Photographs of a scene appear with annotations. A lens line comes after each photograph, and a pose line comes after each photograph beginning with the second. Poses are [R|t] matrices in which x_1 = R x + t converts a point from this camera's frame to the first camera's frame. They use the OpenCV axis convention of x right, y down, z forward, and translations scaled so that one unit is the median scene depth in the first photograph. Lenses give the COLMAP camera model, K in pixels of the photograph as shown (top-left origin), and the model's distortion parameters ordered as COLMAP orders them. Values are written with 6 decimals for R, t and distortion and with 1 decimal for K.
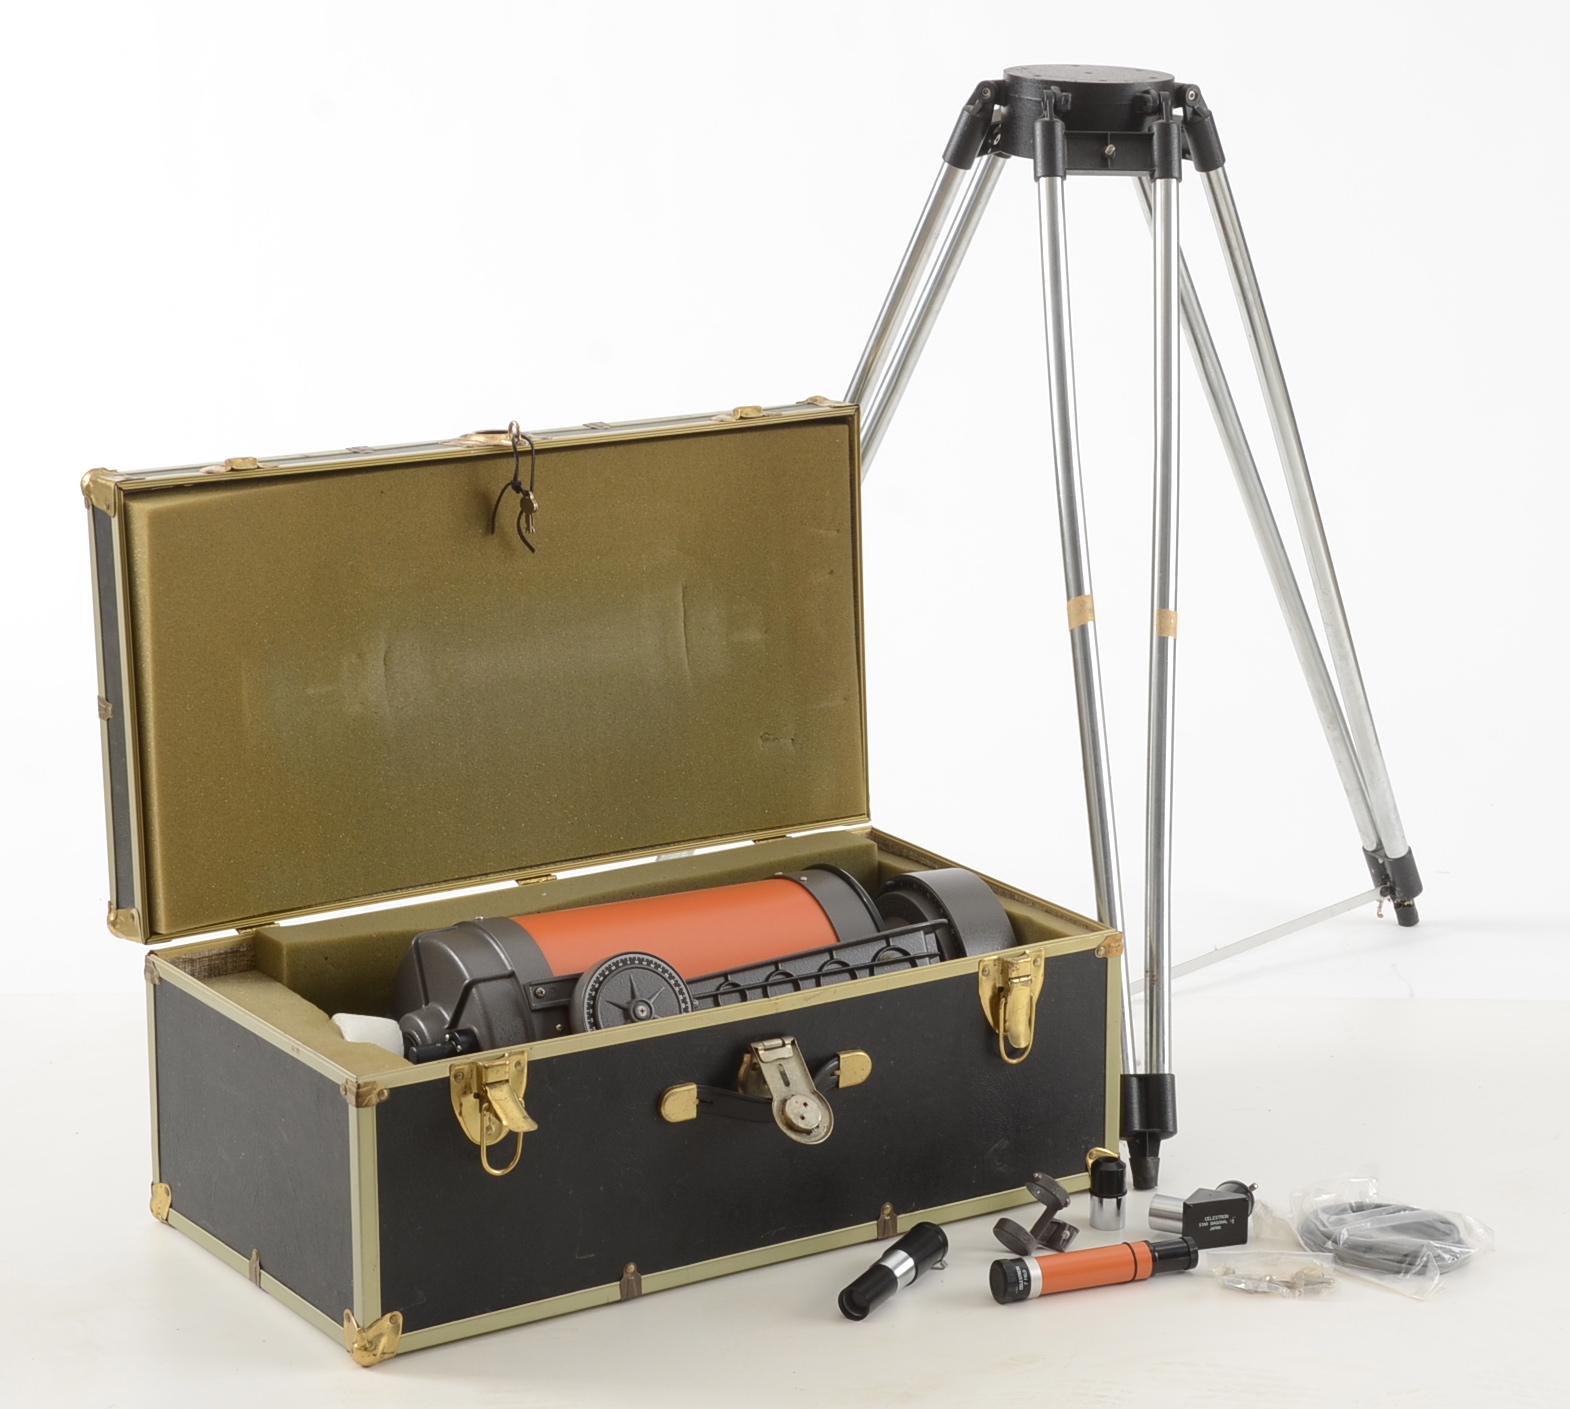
lens RADIAL K [[3945.7, 0, 785.0], [0, 3945.7, 704.5], [0, 0, 1]] dist [0.133940, 0.041201]
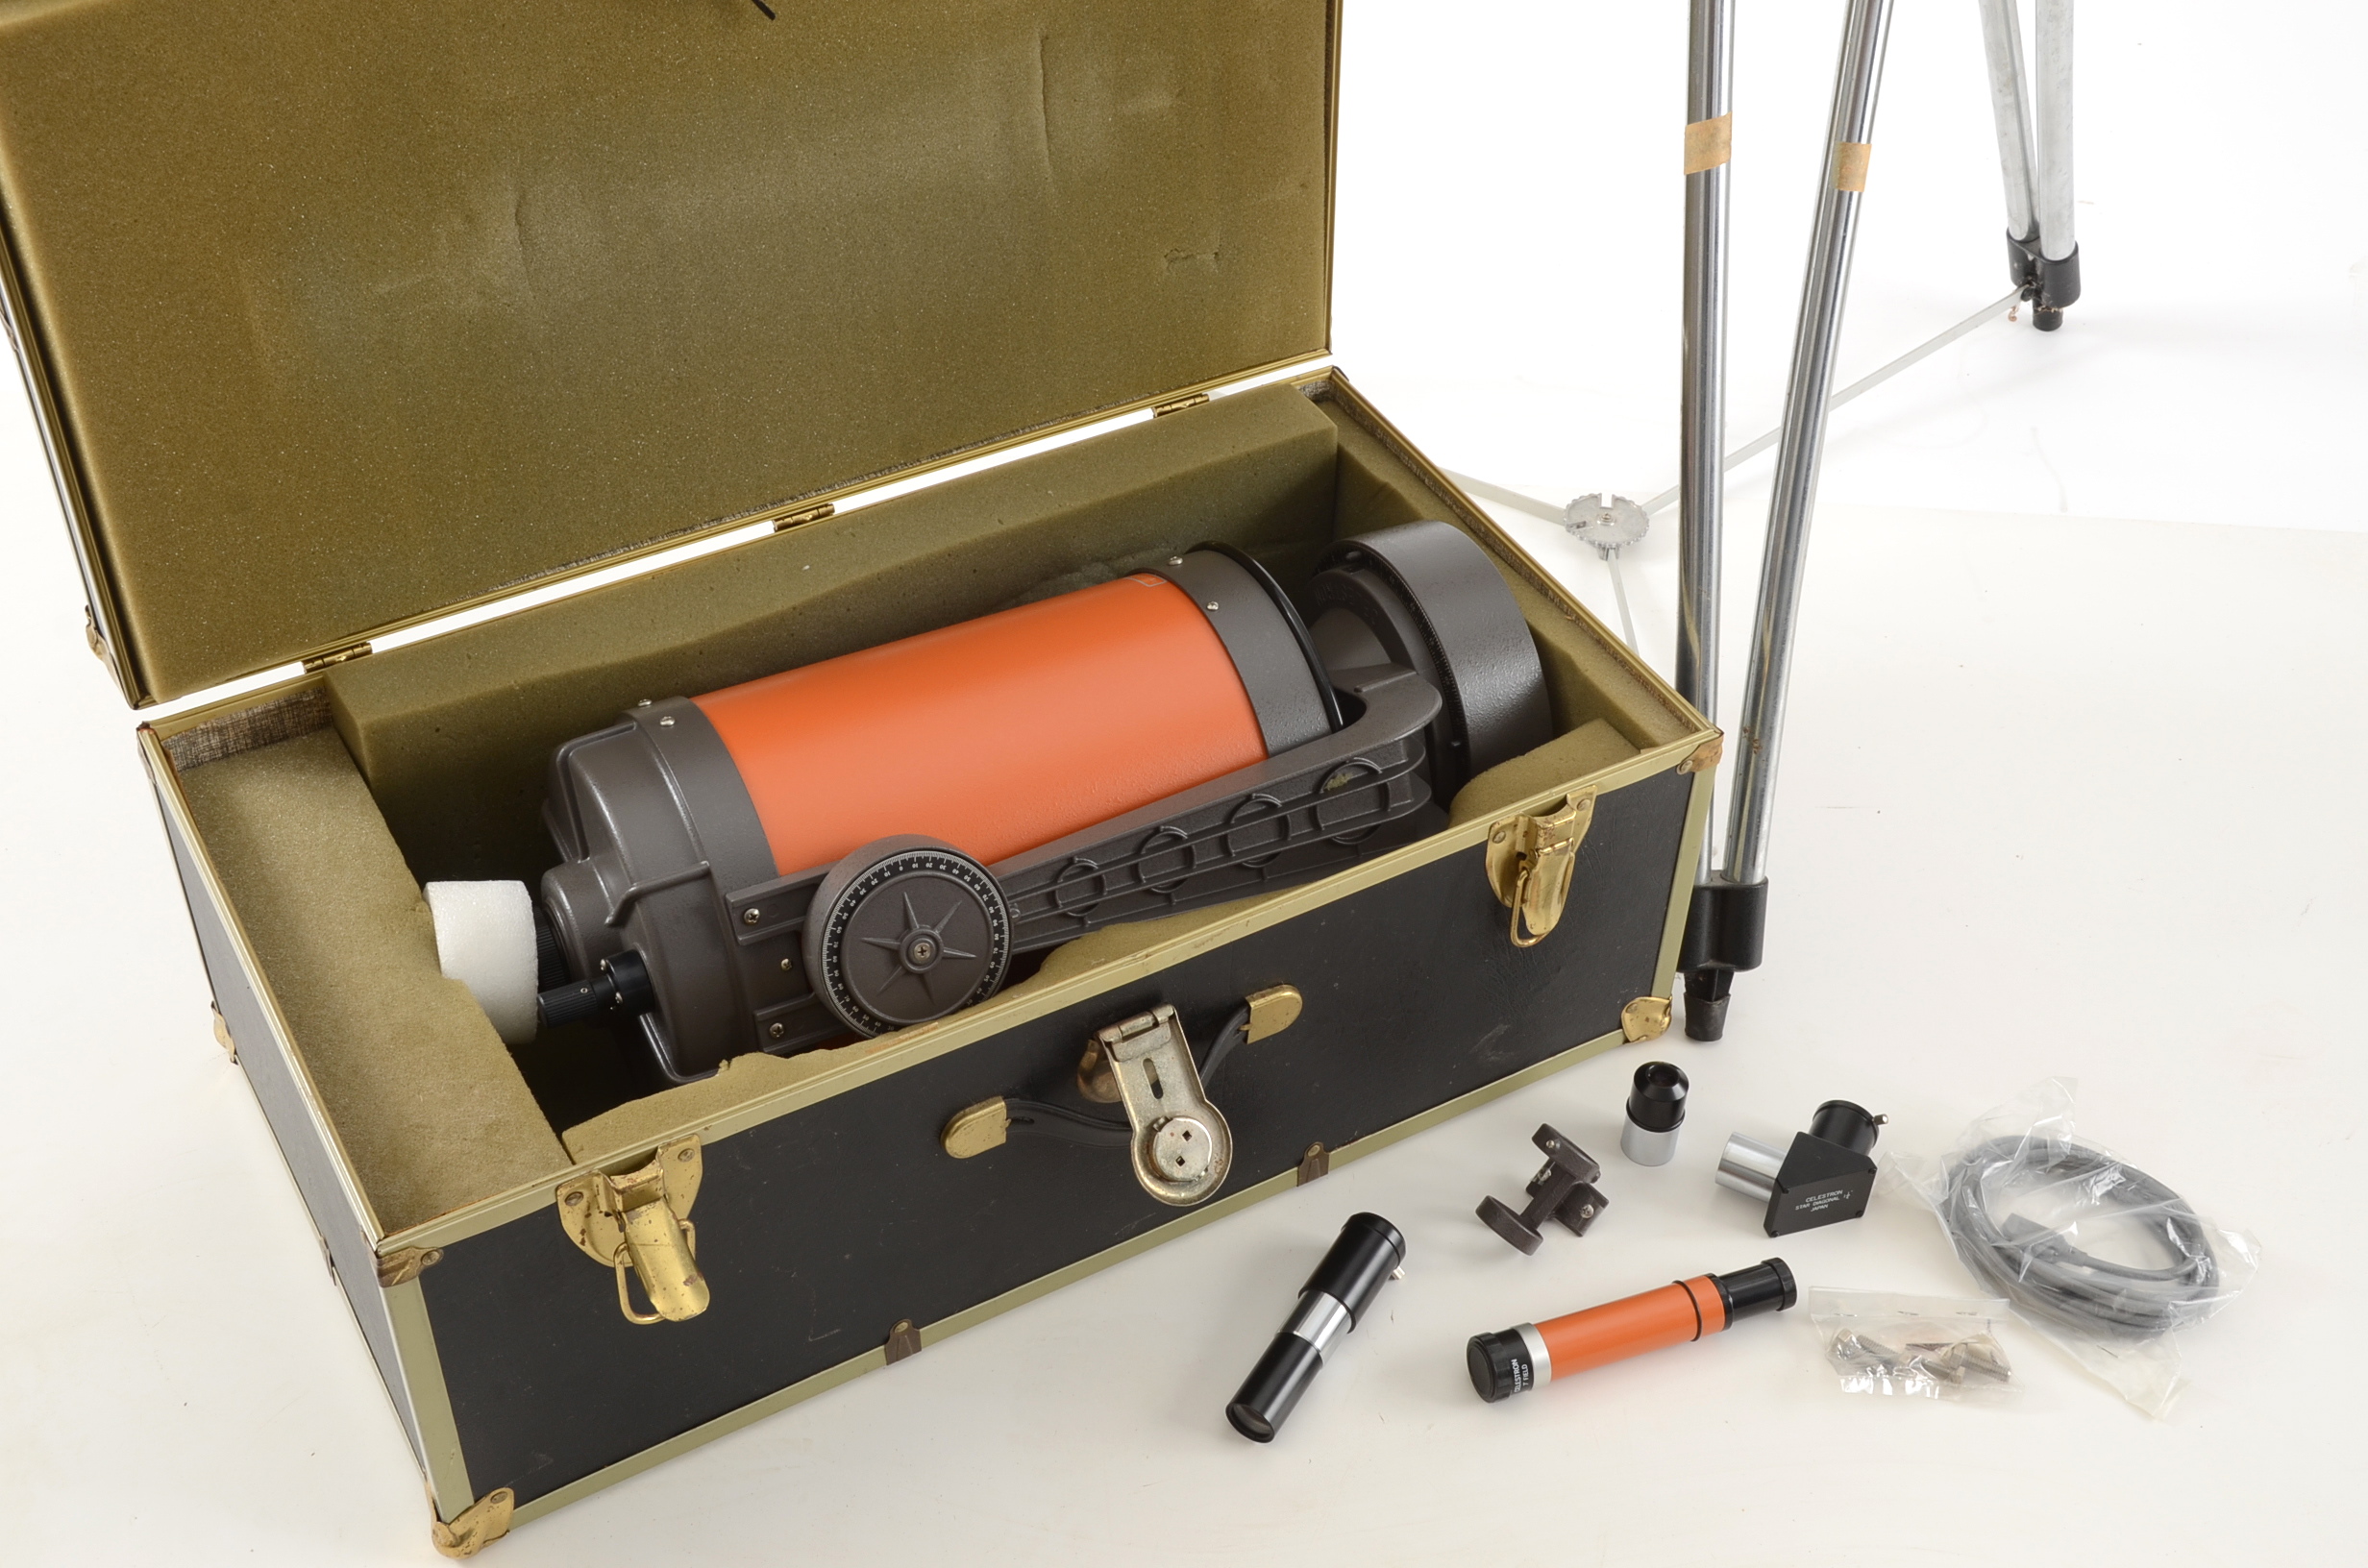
lens RADIAL K [[2812.5, 0, 1153.2], [0, 2812.5, 785.3], [0, 0, 1]] dist [-0.004405, 0.337652]
pose [[0.998579, 0.048328, -0.022468, 0.006774], [-0.032660, 0.888041, 0.458602, -0.135234], [0.042116, -0.457217, 0.888357, 0.609864]]
